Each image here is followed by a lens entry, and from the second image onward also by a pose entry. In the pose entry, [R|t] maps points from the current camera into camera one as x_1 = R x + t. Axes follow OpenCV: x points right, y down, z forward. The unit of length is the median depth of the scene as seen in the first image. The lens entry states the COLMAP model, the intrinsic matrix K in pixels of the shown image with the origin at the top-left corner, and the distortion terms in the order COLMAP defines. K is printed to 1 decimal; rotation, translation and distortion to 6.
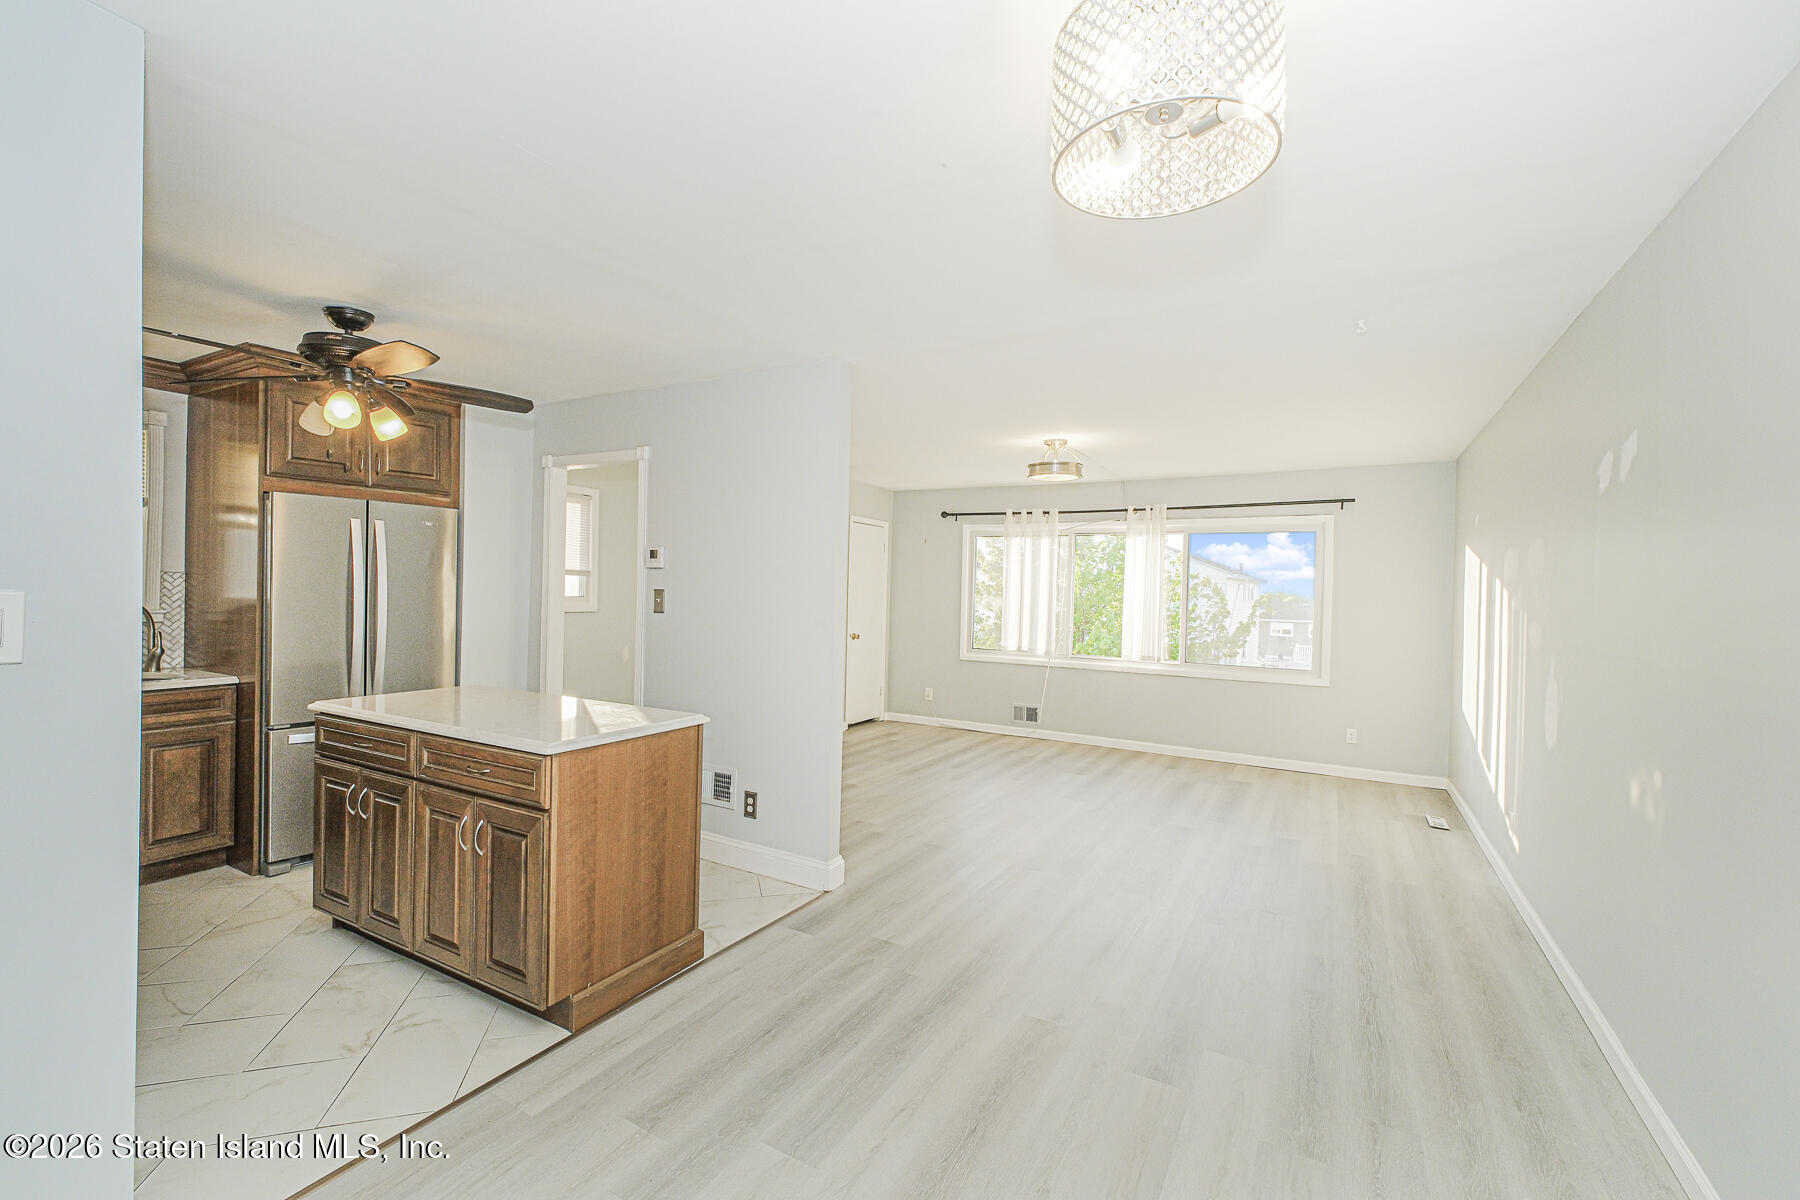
lens RADIAL K [[744.8, 0, 903.6], [0, 744.8, 598.7], [0, 0, 1]] dist [0.010493, -0.001247]
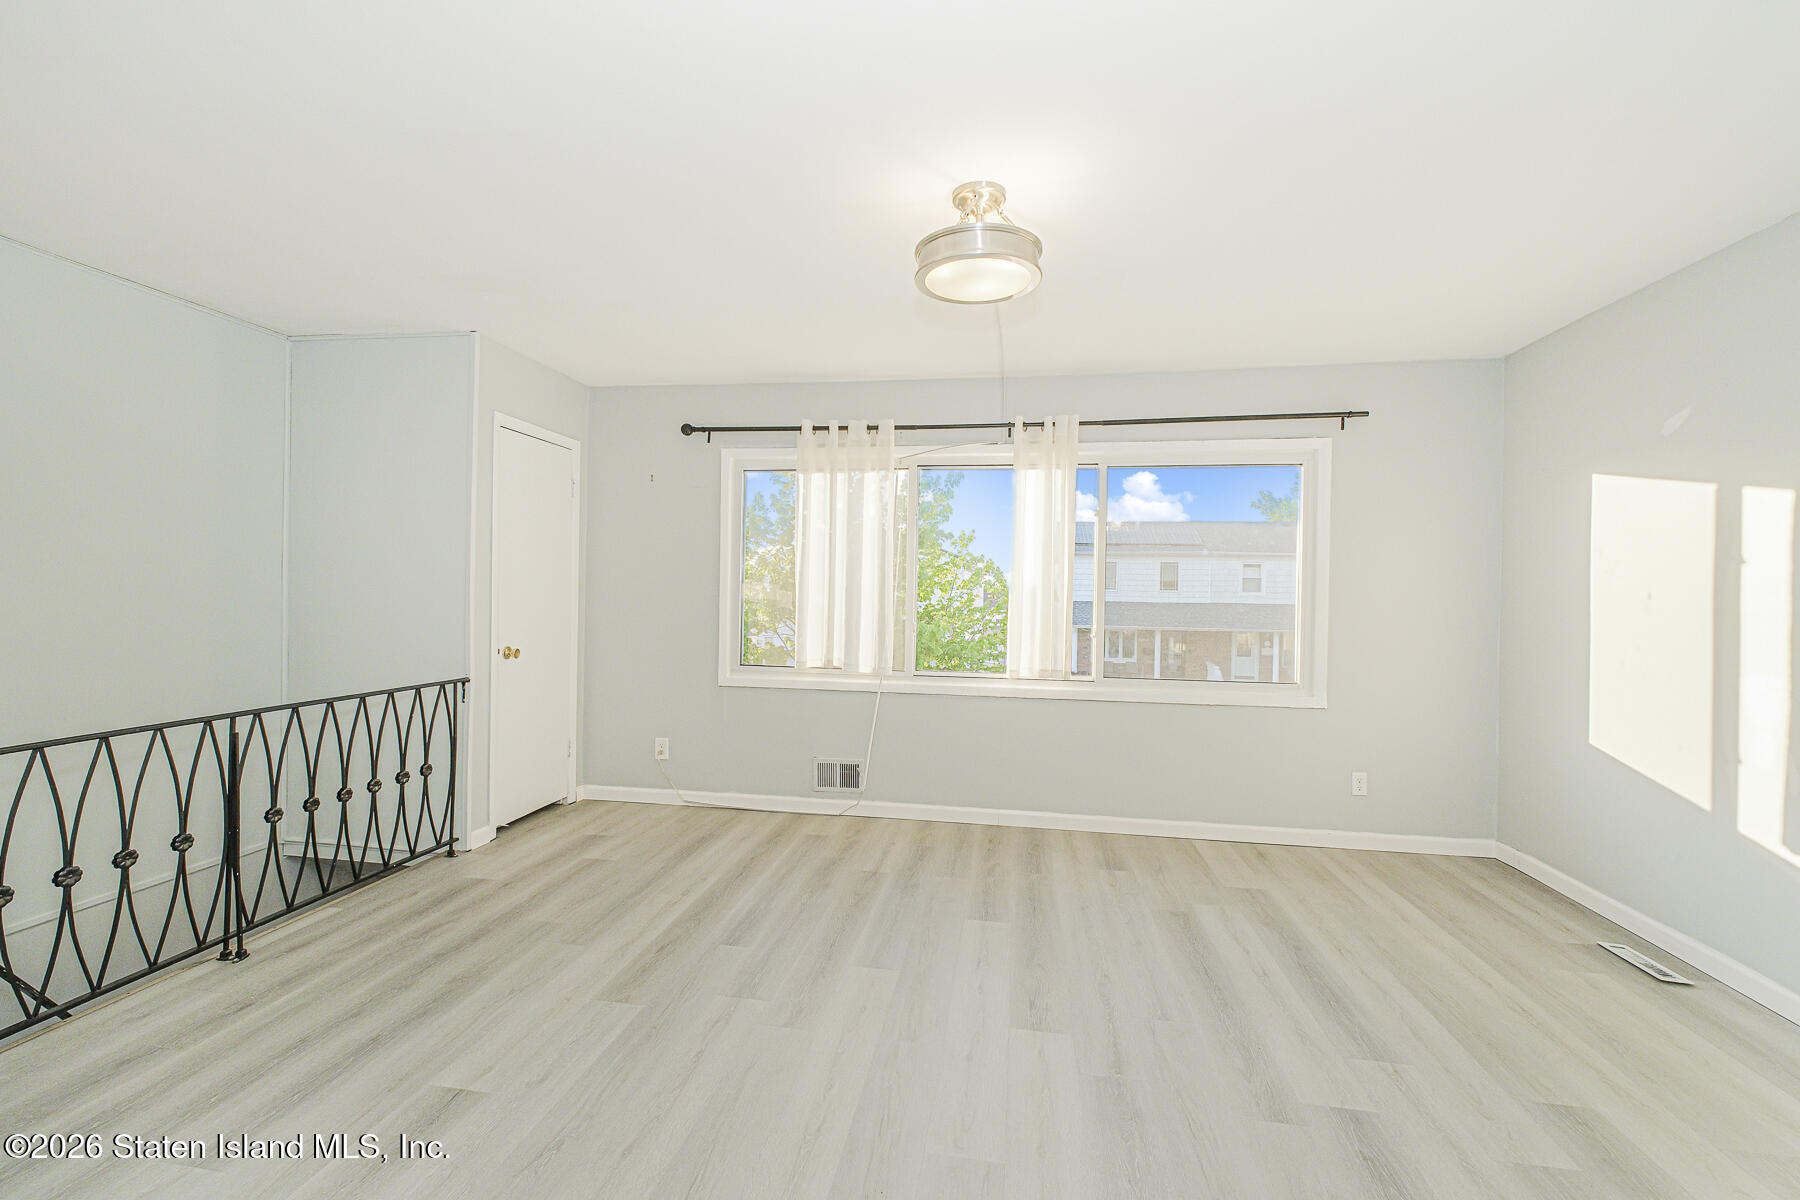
lens RADIAL K [[744.8, 0, 902.1], [0, 744.8, 599.1], [0, 0, 1]] dist [0.010493, -0.001247]
pose [[0.934486, -0.013572, 0.355742, 0.004906], [0.011539, 0.999903, 0.007835, 0.013205], [-0.355814, -0.003217, 0.934551, 0.451277]]
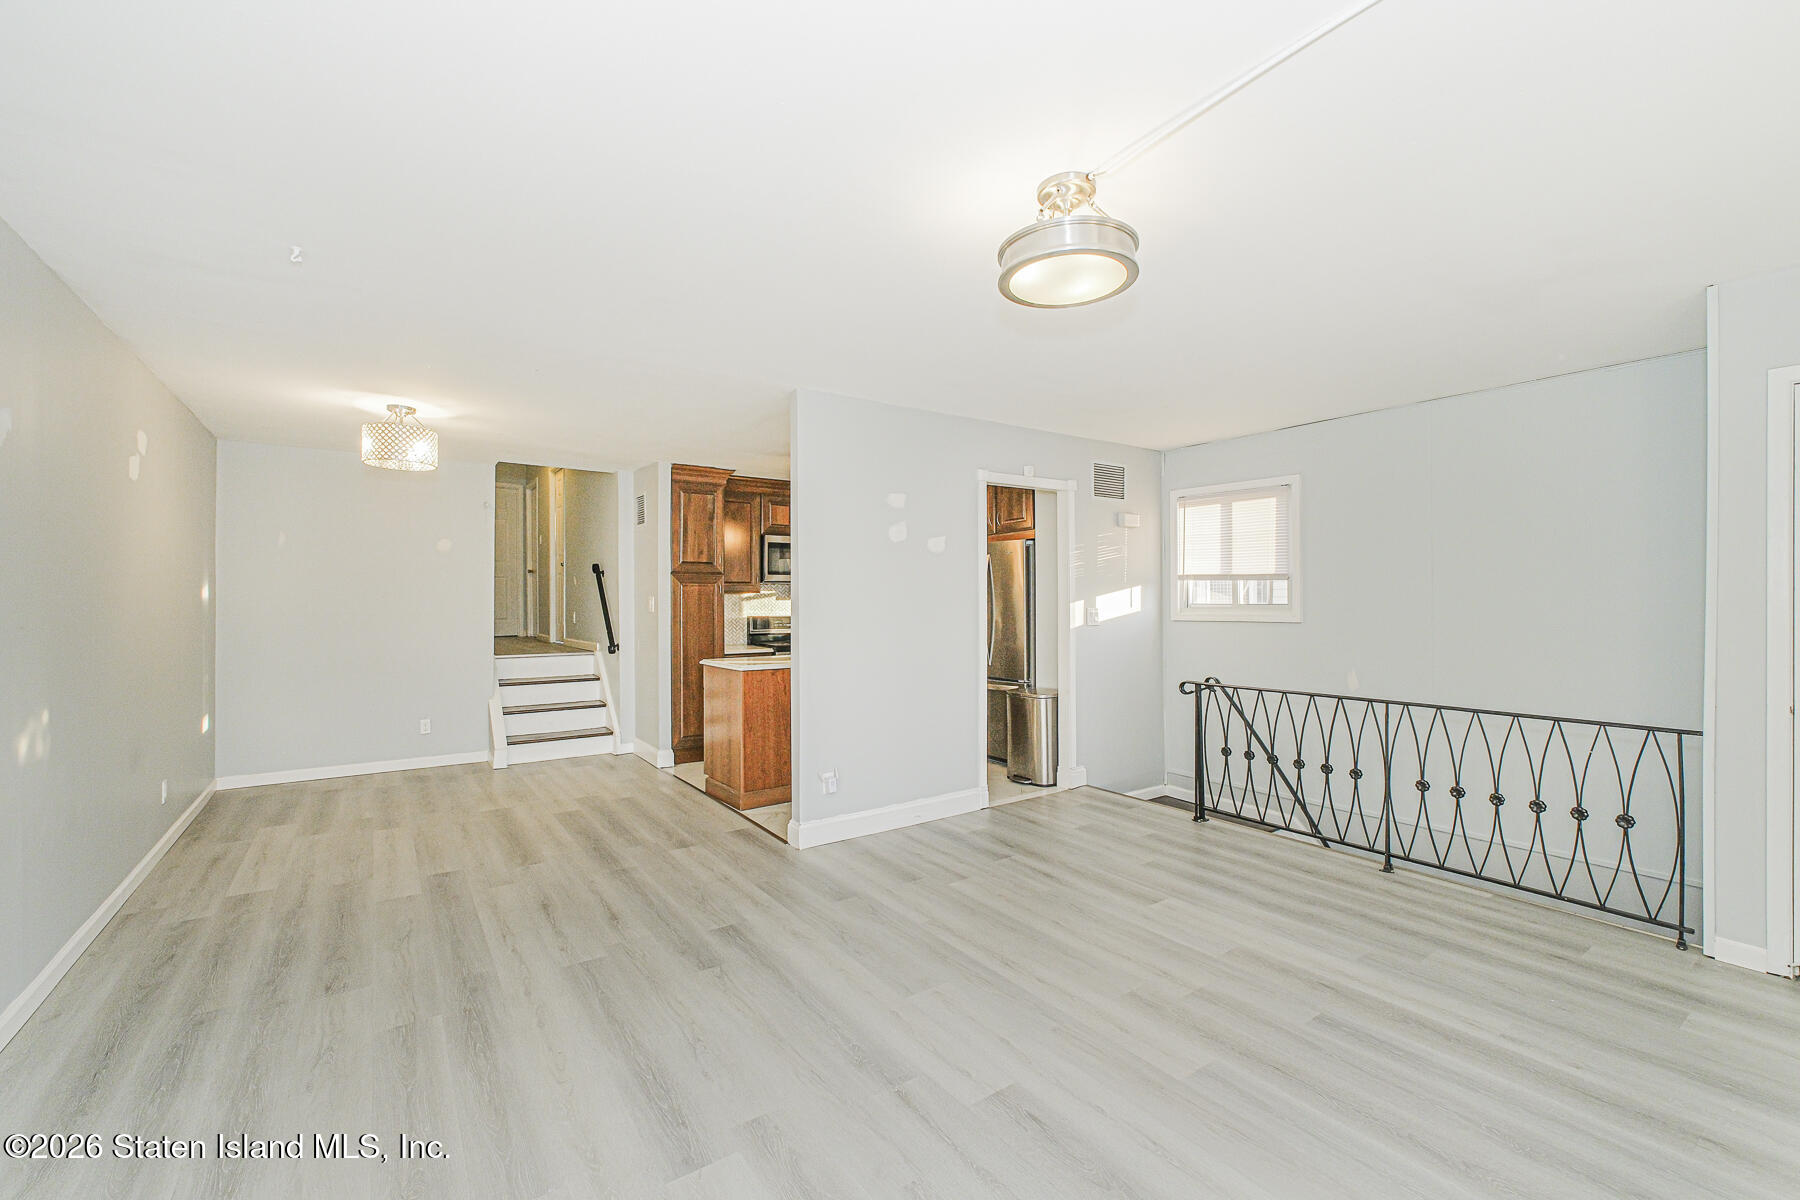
lens RADIAL K [[744.8, 0, 900.0], [0, 744.8, 599.1], [0, 0, 1]] dist [0.010493, -0.001247]
pose [[-0.416734, -0.025748, -0.908664, 0.445352], [-0.016352, 0.999649, -0.020826, 0.012799], [0.908881, 0.006179, -0.417009, 0.805628]]
